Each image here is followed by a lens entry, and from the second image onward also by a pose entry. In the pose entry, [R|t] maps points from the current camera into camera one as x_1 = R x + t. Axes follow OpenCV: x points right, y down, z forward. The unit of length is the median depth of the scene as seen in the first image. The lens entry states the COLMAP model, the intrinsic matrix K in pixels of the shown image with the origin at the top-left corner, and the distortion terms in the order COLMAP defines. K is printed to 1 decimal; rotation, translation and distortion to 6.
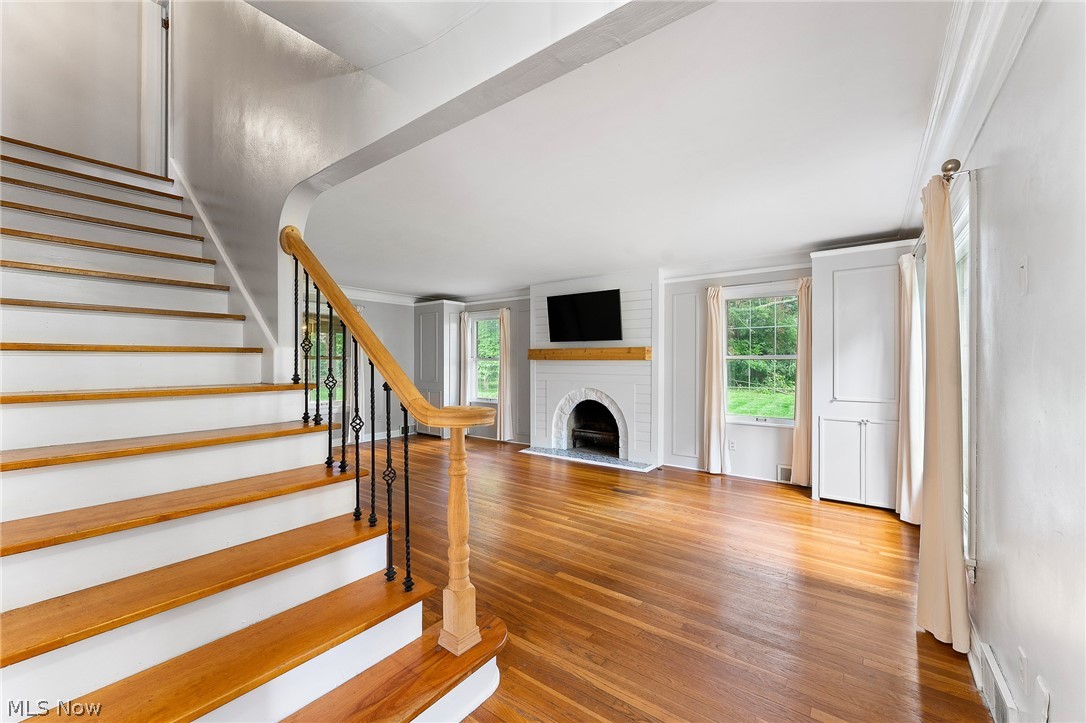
lens RADIAL K [[435.0, 0, 542.8], [0, 435.0, 358.3], [0, 0, 1]] dist [-0.002600, -0.000357]
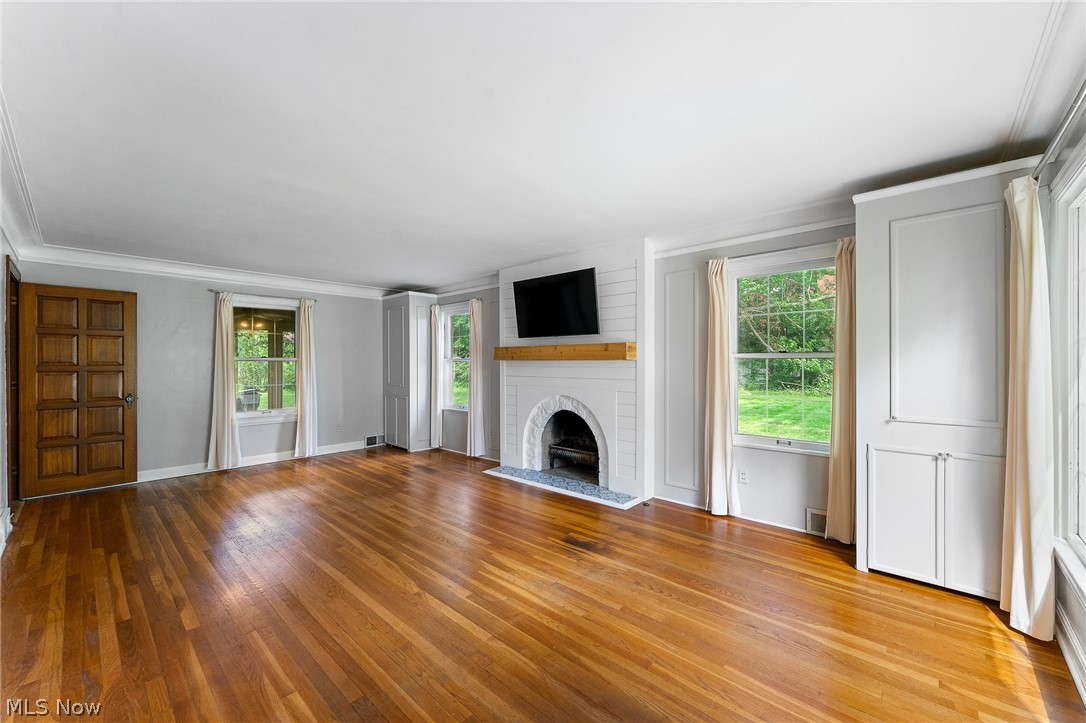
lens RADIAL K [[432.2, 0, 544.6], [0, 432.2, 360.5], [0, 0, 1]] dist [-0.001405, 0.000390]
pose [[0.995564, -0.004157, -0.093994, 0.158560], [0.004462, 0.999985, 0.003038, 0.002099], [0.093980, -0.003444, 0.995568, 0.227561]]
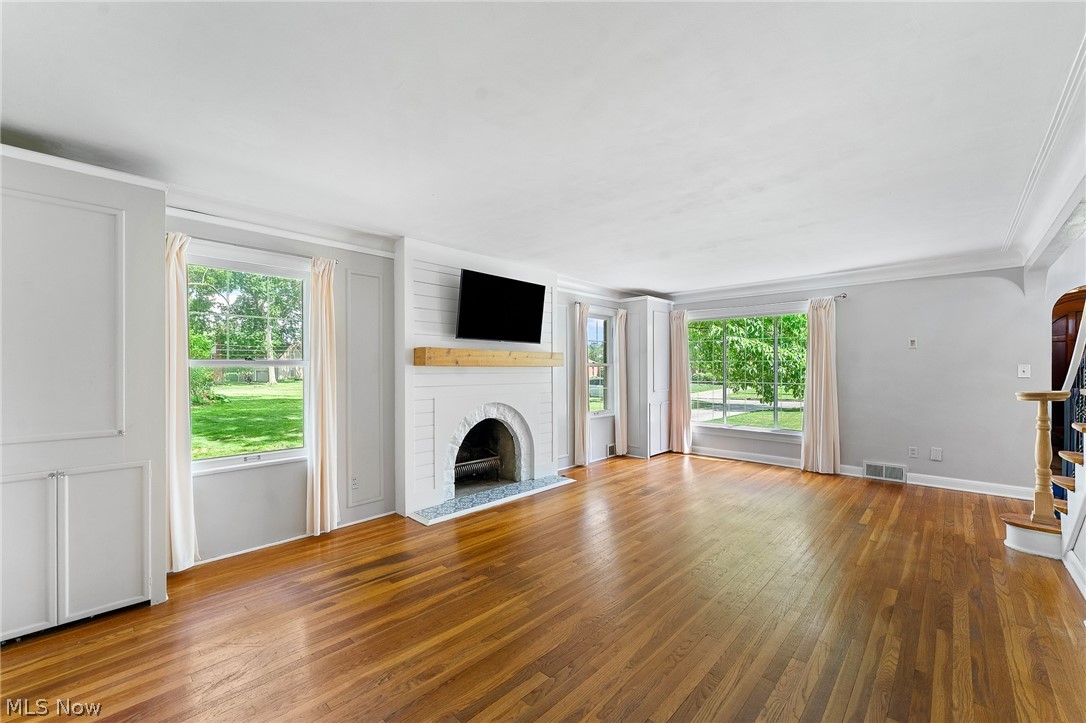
lens RADIAL K [[432.2, 0, 544.6], [0, 432.2, 360.5], [0, 0, 1]] dist [-0.001405, 0.000390]
pose [[0.110787, 0.017997, 0.993681, -0.689107], [-0.000757, 0.999837, -0.018024, 0.008576], [-0.993844, 0.001245, 0.110783, 0.895070]]
